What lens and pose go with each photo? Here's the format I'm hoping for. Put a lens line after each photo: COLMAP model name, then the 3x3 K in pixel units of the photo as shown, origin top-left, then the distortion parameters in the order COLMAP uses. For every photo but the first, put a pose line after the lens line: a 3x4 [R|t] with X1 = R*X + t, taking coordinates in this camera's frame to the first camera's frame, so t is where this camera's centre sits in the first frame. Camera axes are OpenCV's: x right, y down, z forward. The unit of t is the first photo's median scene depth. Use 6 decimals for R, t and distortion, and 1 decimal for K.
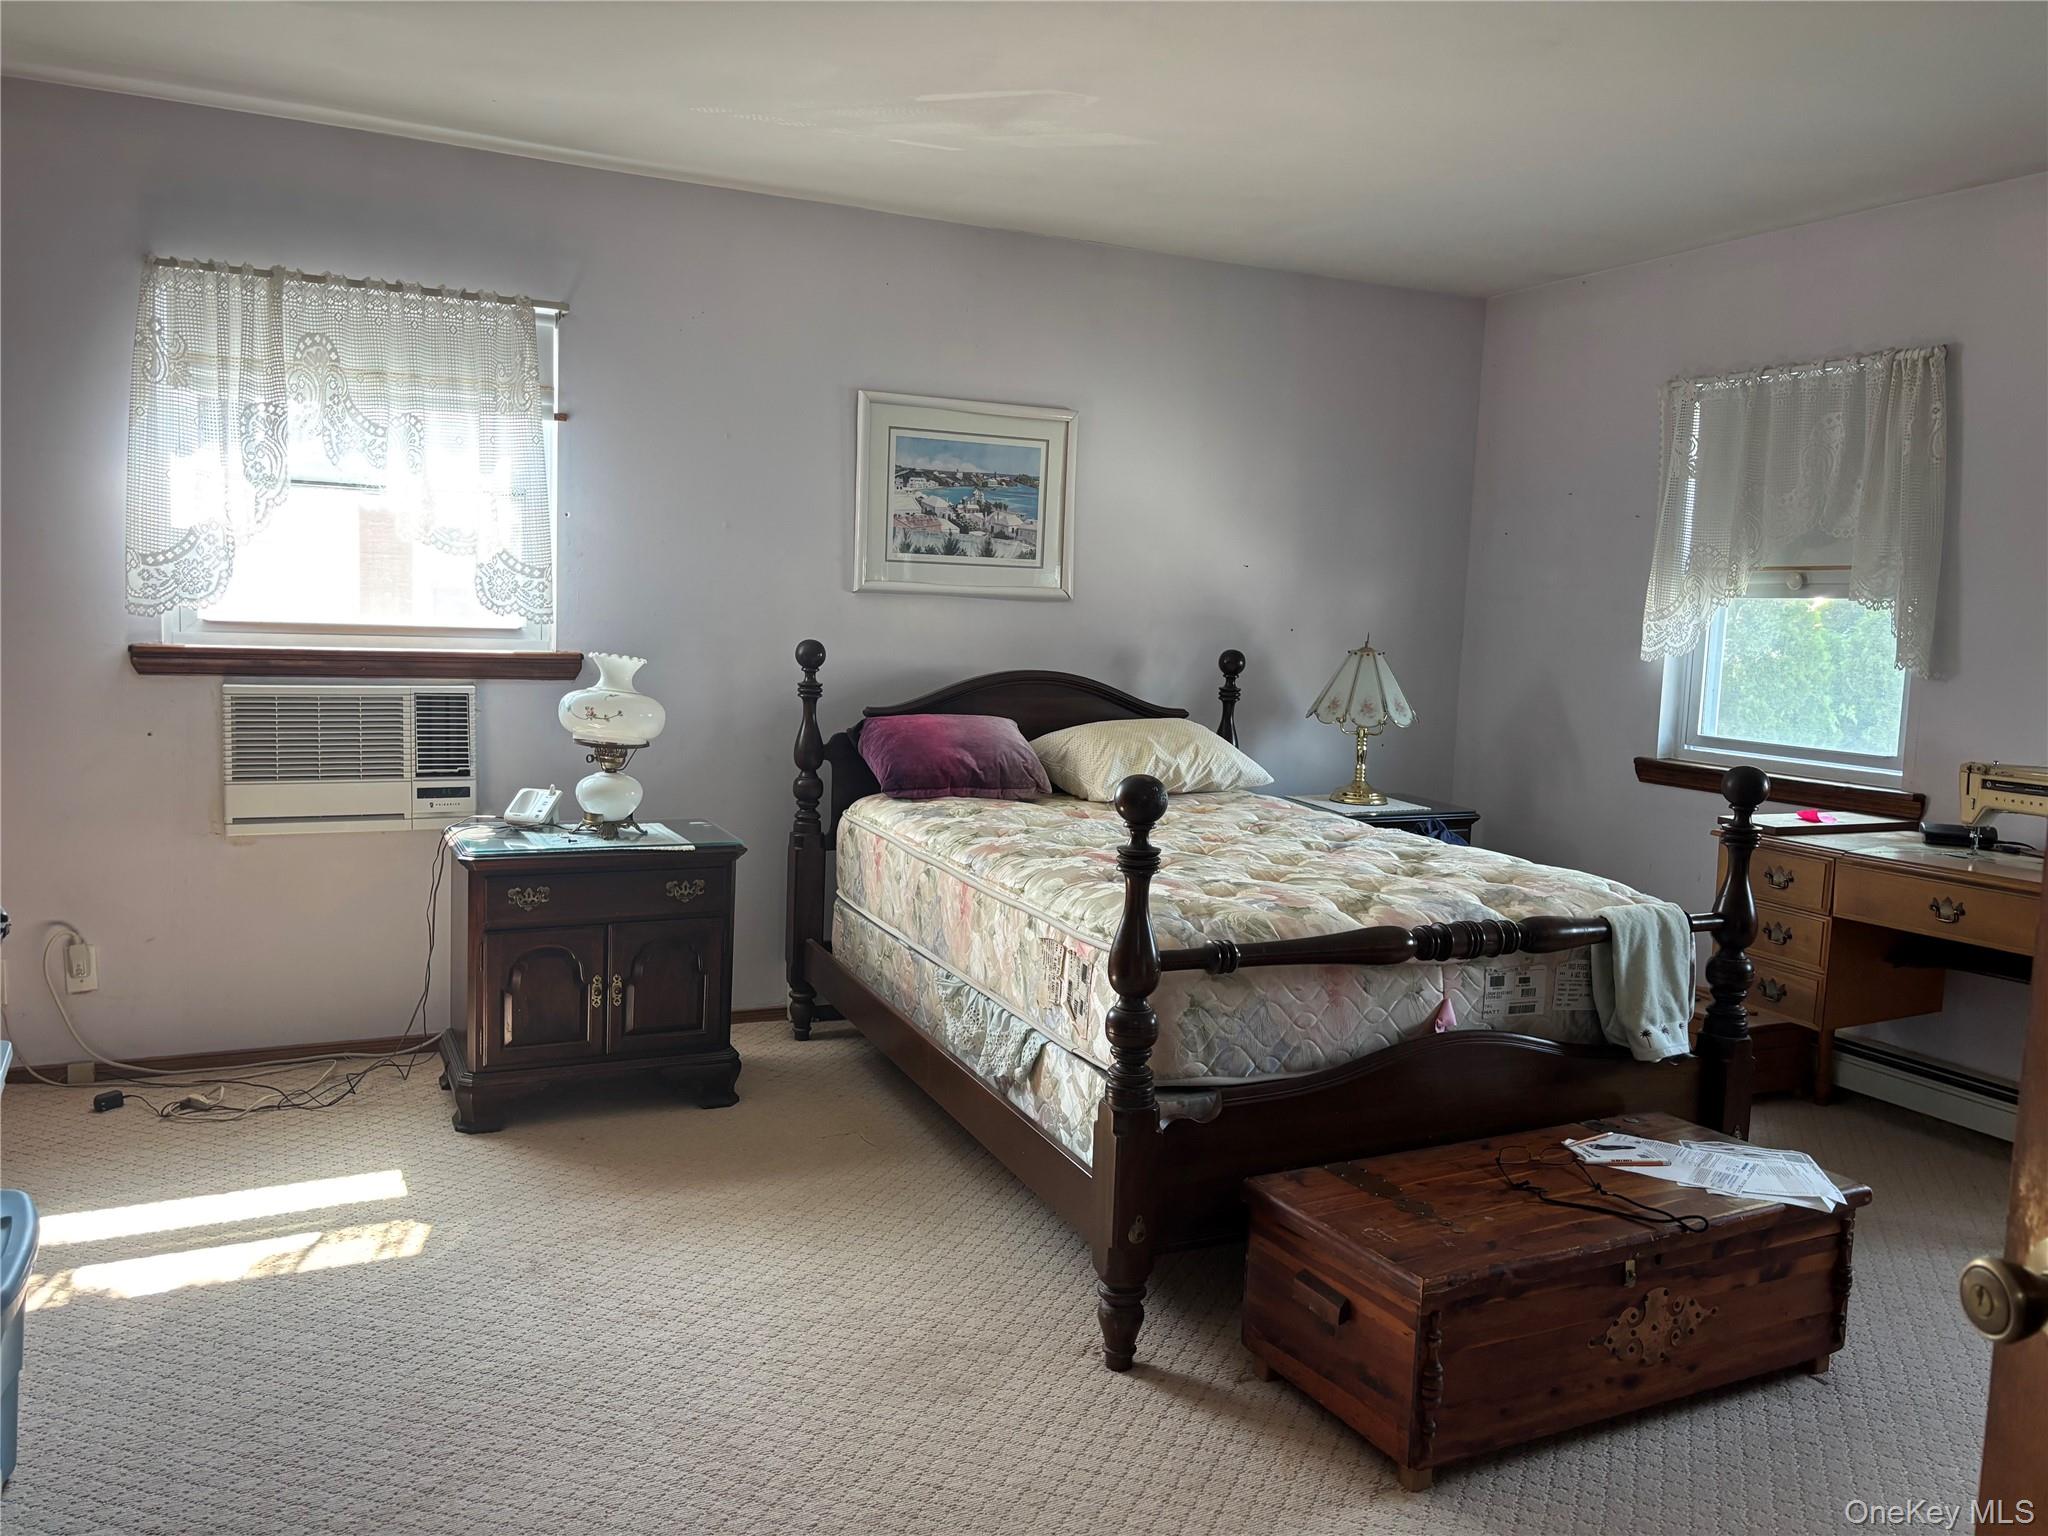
lens RADIAL K [[1548.9, 0, 1024.9], [0, 1548.9, 756.2], [0, 0, 1]] dist [0.037578, -0.025455]
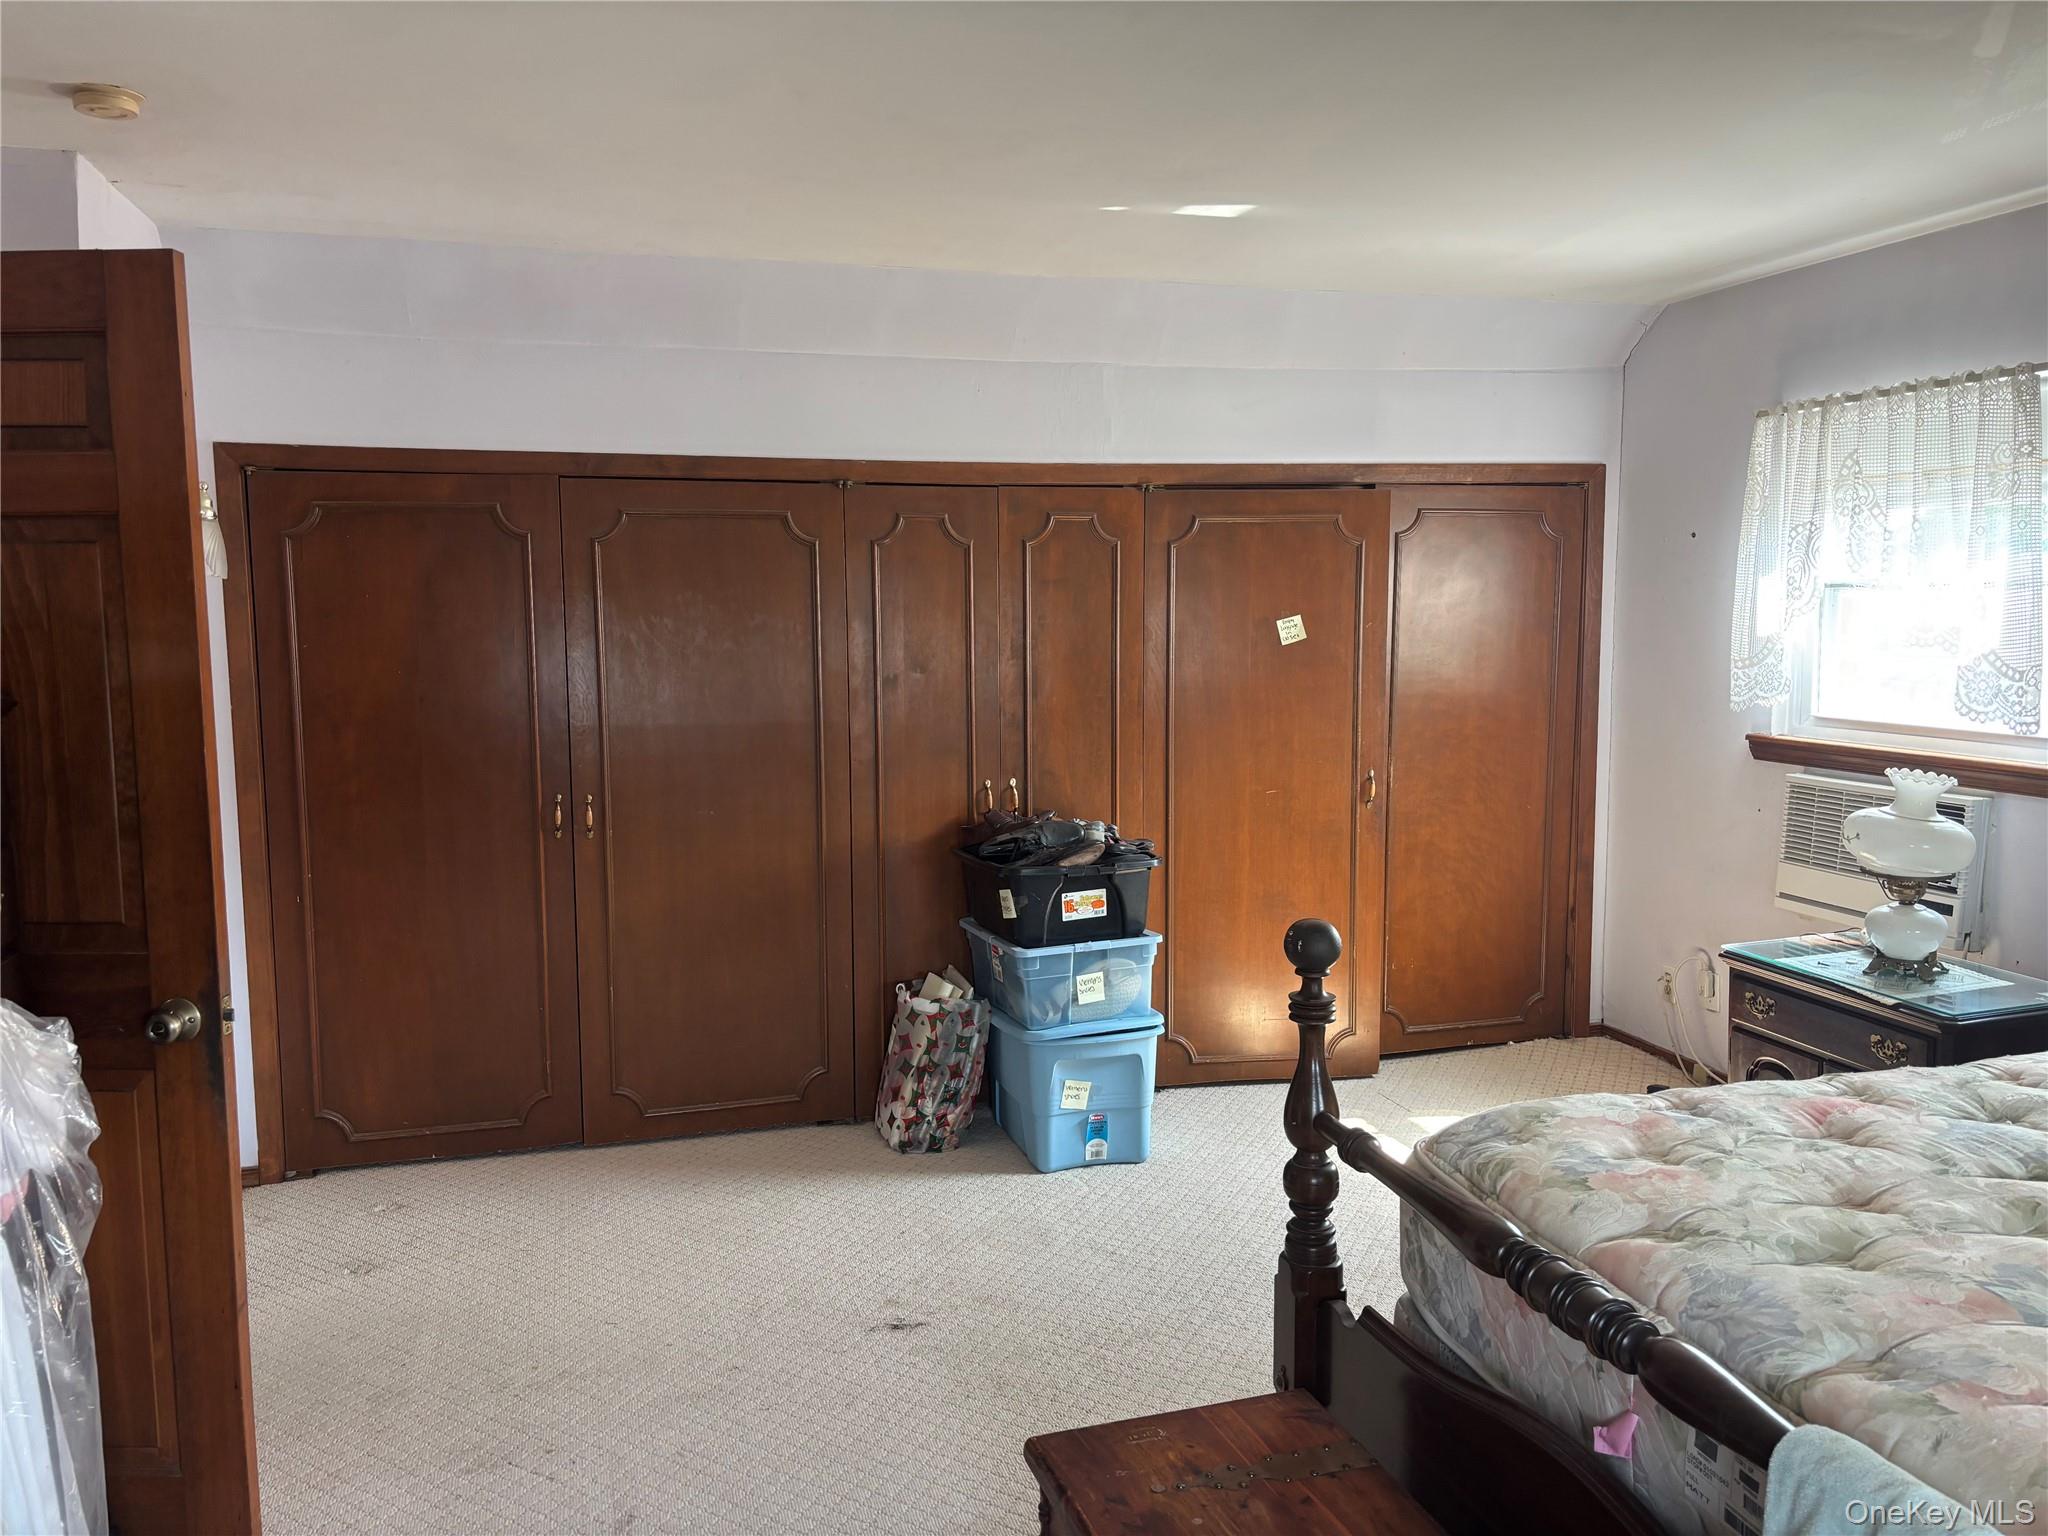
lens RADIAL K [[1548.9, 0, 1024.2], [0, 1548.9, 775.0], [0, 0, 1]] dist [0.037578, -0.025455]
pose [[-0.154950, 0.078858, -0.984770, 0.675153], [-0.093036, 0.991214, 0.094012, -0.098469], [0.983532, 0.106186, -0.146252, 0.617478]]
